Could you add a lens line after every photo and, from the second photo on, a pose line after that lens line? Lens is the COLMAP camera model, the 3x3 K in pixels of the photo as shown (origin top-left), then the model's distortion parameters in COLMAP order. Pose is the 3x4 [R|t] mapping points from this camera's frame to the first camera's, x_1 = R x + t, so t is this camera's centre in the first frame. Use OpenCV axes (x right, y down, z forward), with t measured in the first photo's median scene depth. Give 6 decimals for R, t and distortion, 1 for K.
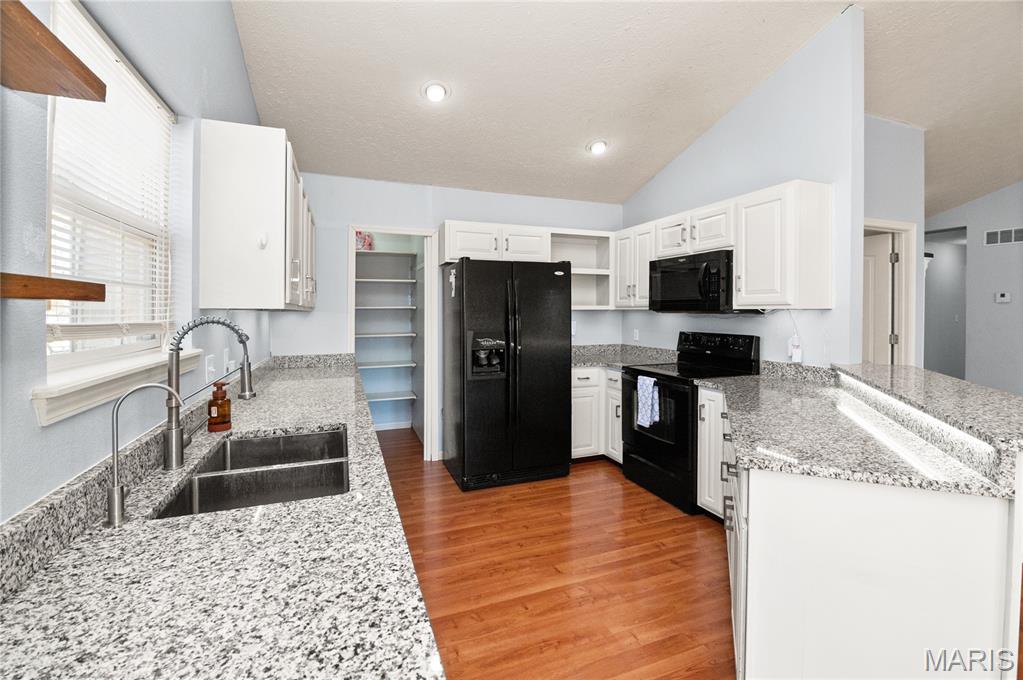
lens RADIAL K [[443.1, 0, 514.1], [0, 443.1, 312.1], [0, 0, 1]] dist [0.000064, -0.000083]
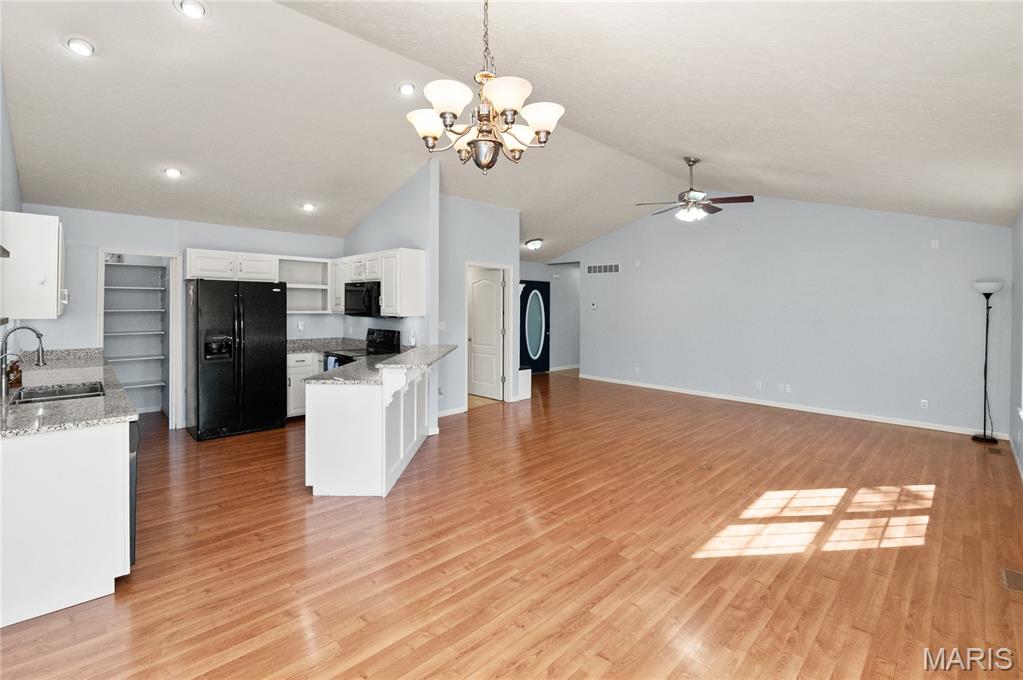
lens RADIAL K [[451.0, 0, 514.5], [0, 451.0, 308.8], [0, 0, 1]] dist [-0.002557, -0.009265]
pose [[0.918701, 0.007480, 0.394884, 0.228761], [-0.009456, 0.999951, 0.003058, -0.035592], [-0.394842, -0.006543, 0.918726, -0.678113]]
